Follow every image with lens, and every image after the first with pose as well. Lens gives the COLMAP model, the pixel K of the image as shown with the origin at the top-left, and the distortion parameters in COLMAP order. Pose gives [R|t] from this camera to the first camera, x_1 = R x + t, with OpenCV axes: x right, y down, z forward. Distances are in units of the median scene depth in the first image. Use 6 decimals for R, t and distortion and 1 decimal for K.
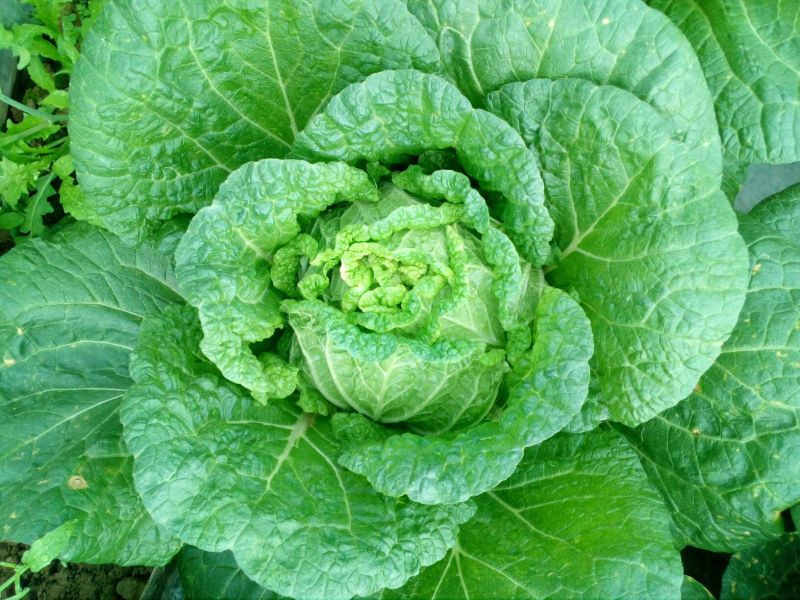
lens RADIAL K [[636.3, 0, 414.2], [0, 636.3, 303.6], [0, 0, 1]] dist [0.055193, -0.118445]
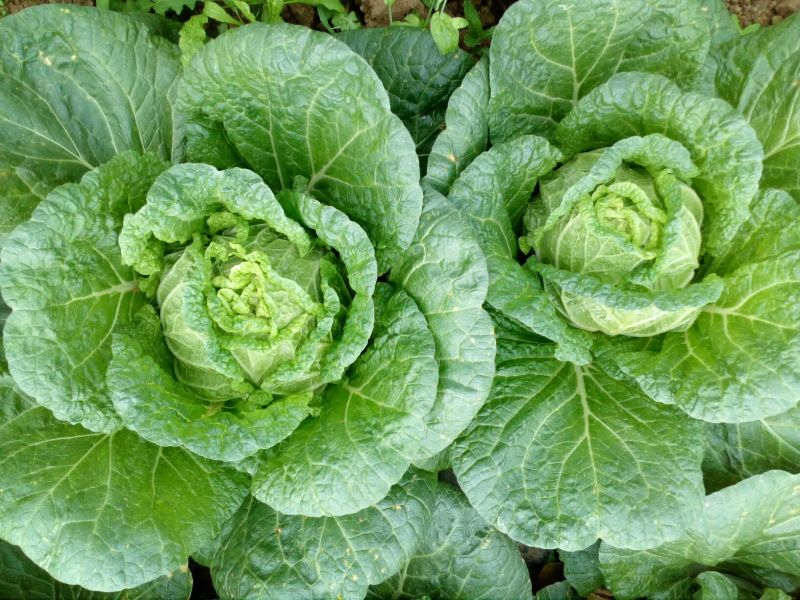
lens RADIAL K [[636.3, 0, 414.2], [0, 636.3, 303.6], [0, 0, 1]] dist [0.055193, -0.118445]
pose [[0.494187, 0.859465, 0.130766, -0.033112], [-0.865606, 0.500413, -0.017708, -0.320631], [-0.080657, -0.104440, 0.991255, -0.421384]]
